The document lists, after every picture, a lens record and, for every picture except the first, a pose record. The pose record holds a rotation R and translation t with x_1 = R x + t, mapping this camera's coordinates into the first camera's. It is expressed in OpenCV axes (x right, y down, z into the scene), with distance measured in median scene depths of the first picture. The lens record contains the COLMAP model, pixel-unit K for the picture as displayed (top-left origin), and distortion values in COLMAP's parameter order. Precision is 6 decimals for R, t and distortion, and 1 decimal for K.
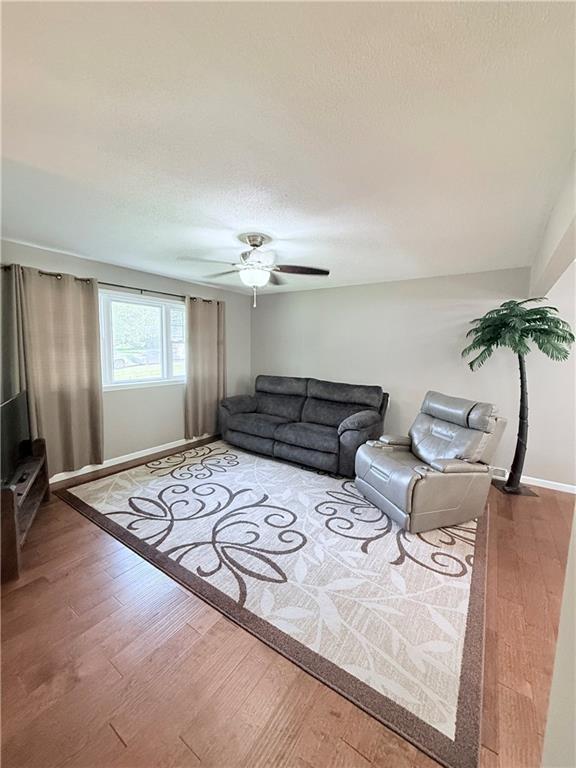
lens RADIAL K [[305.6, 0, 288.0], [0, 305.6, 384.0], [0, 0, 1]] dist [-0.001458, -0.000481]
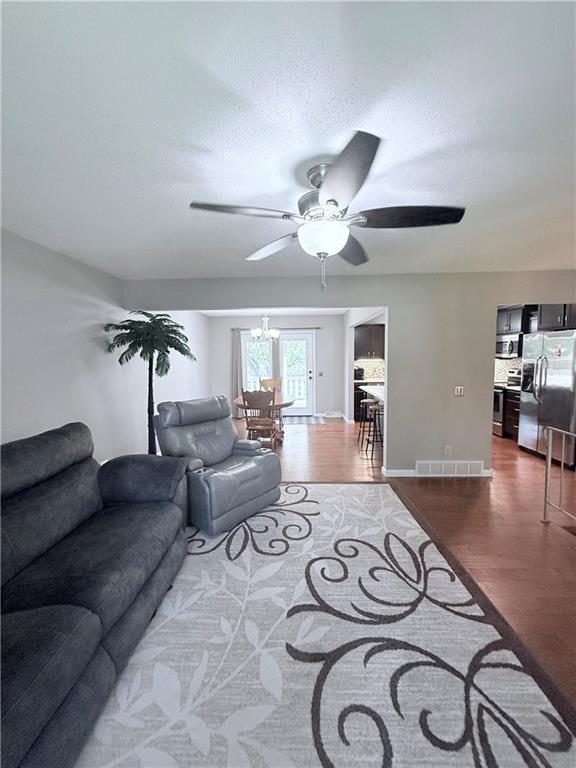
lens RADIAL K [[305.6, 0, 288.0], [0, 305.6, 384.0], [0, 0, 1]] dist [-0.001458, -0.000481]
pose [[-0.541820, -0.093521, 0.835275, -0.626587], [0.099033, 0.979764, 0.173939, -0.196420], [-0.834640, 0.176963, -0.521594, 1.503882]]
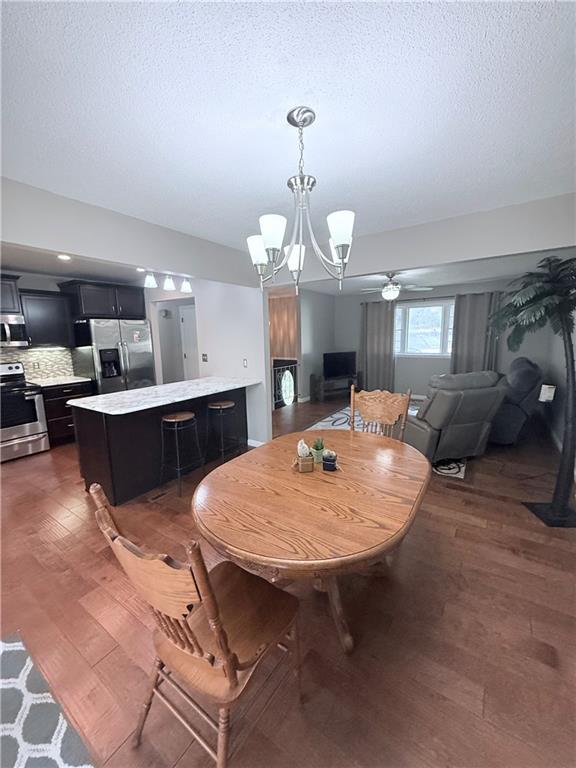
lens RADIAL K [[305.6, 0, 288.0], [0, 305.6, 384.0], [0, 0, 1]] dist [-0.001458, -0.000481]
pose [[0.000963, 0.136804, -0.990598, 1.928285], [-0.096176, 0.986019, 0.136078, -0.007358], [0.995364, 0.095141, 0.014107, 0.430789]]
